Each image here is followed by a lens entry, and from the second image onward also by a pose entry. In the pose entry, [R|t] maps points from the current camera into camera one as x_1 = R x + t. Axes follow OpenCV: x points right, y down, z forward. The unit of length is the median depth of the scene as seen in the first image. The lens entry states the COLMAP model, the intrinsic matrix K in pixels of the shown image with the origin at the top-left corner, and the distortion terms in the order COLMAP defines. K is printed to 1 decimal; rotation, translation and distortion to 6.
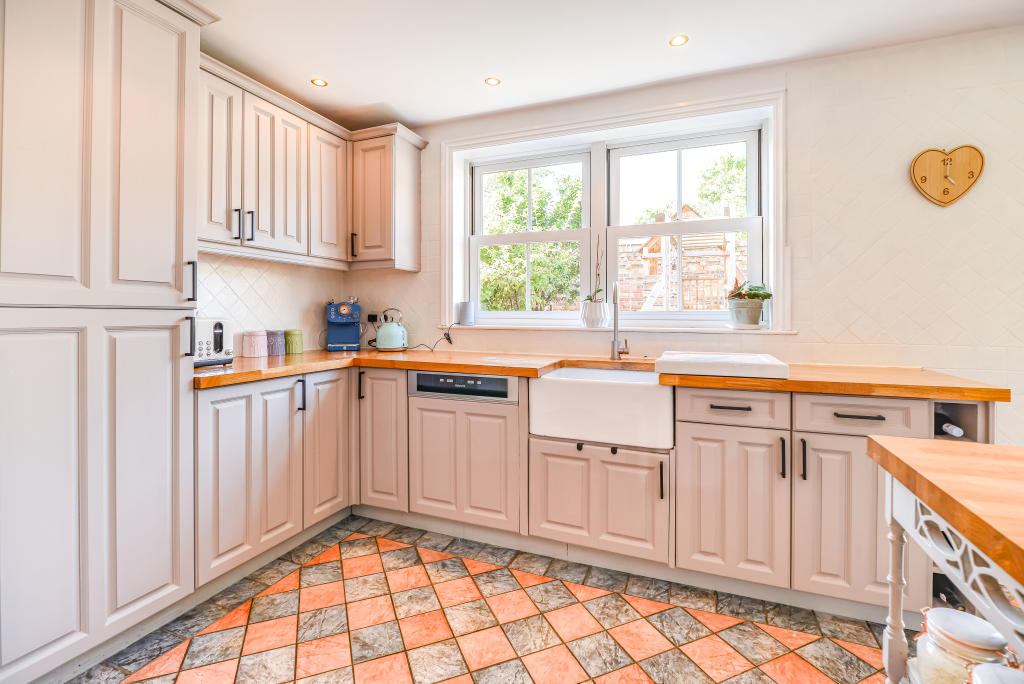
lens RADIAL K [[458.5, 0, 509.3], [0, 458.5, 318.7], [0, 0, 1]] dist [-0.013347, 0.000016]
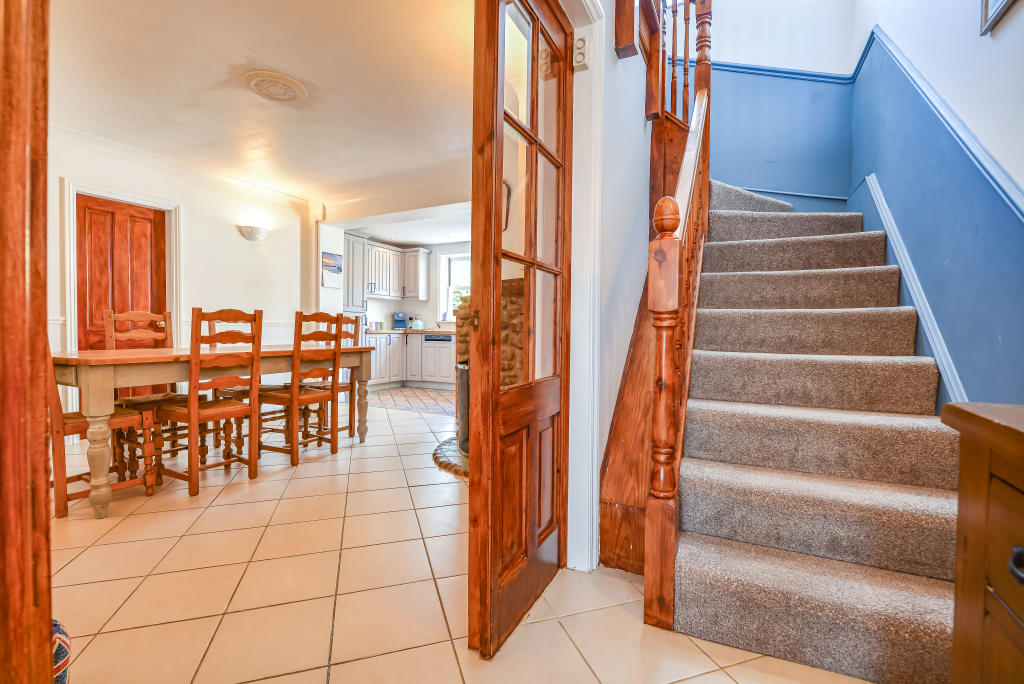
lens RADIAL K [[447.8, 0, 512.0], [0, 447.8, 342.0], [0, 0, 1]] dist [-0.017426, -0.000075]
pose [[0.997334, 0.011577, -0.072046, 0.582654], [-0.010330, 0.999791, 0.017656, 0.104165], [0.072236, -0.016864, 0.997245, -1.899646]]
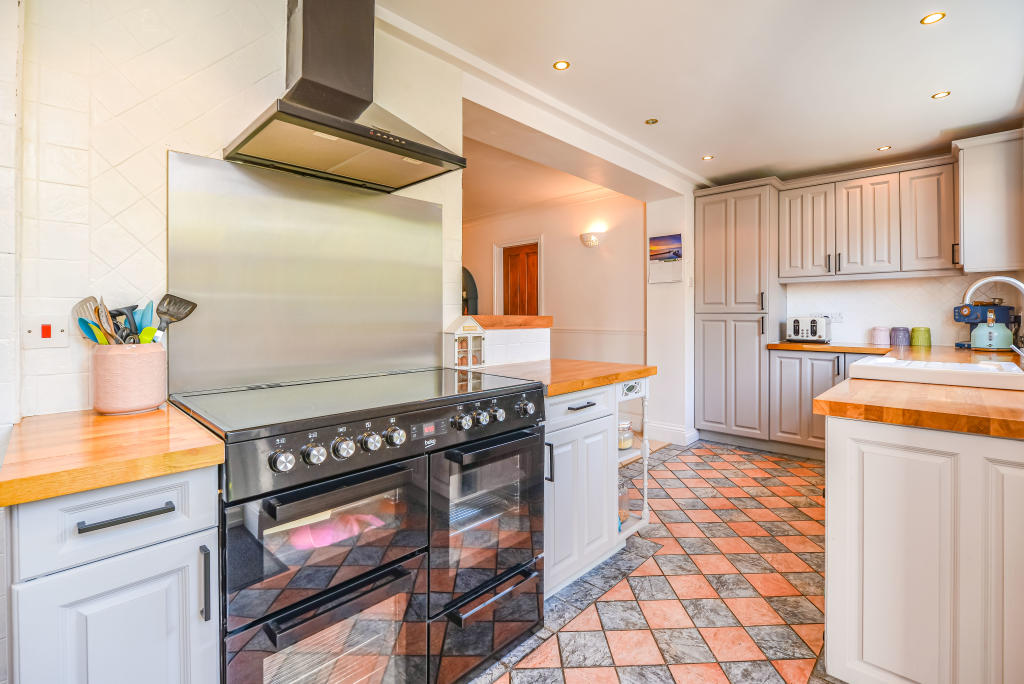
lens RADIAL K [[458.5, 0, 509.3], [0, 458.5, 318.7], [0, 0, 1]] dist [-0.013347, 0.000016]
pose [[-0.372621, 0.010948, -0.927919, 1.297471], [-0.005808, 0.999883, 0.014129, -0.012653], [0.927965, 0.010654, -0.372514, 0.453734]]
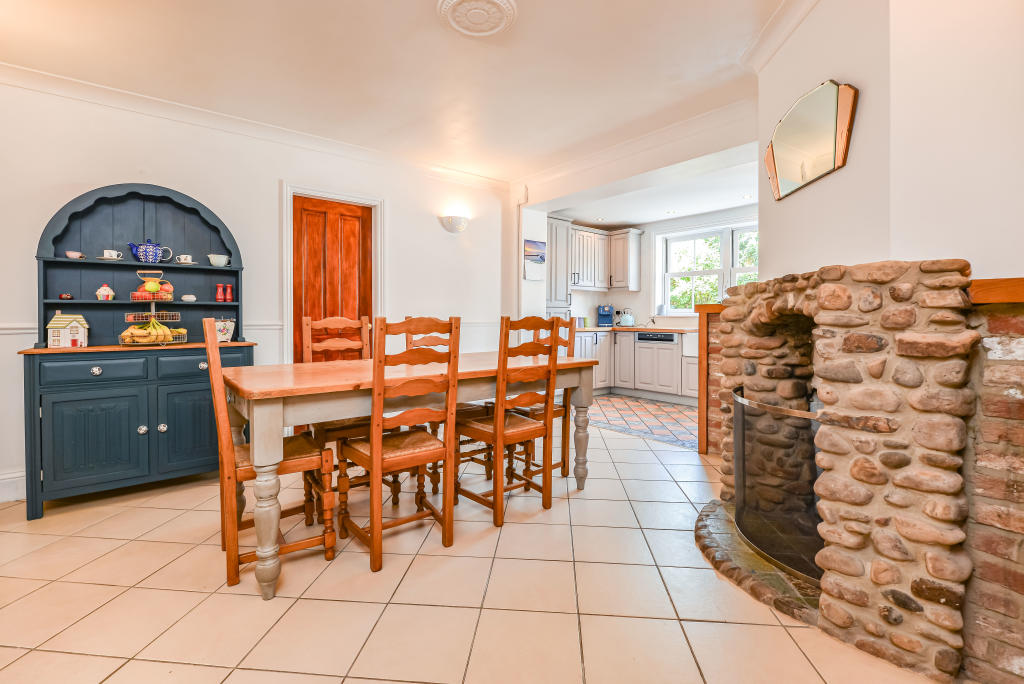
lens RADIAL K [[458.5, 0, 509.3], [0, 458.5, 318.7], [0, 0, 1]] dist [-0.013347, 0.000016]
pose [[0.883886, 0.002092, -0.467697, 0.341300], [-0.005733, 0.999963, -0.006360, 0.057862], [0.467667, 0.008303, 0.883866, -1.517846]]
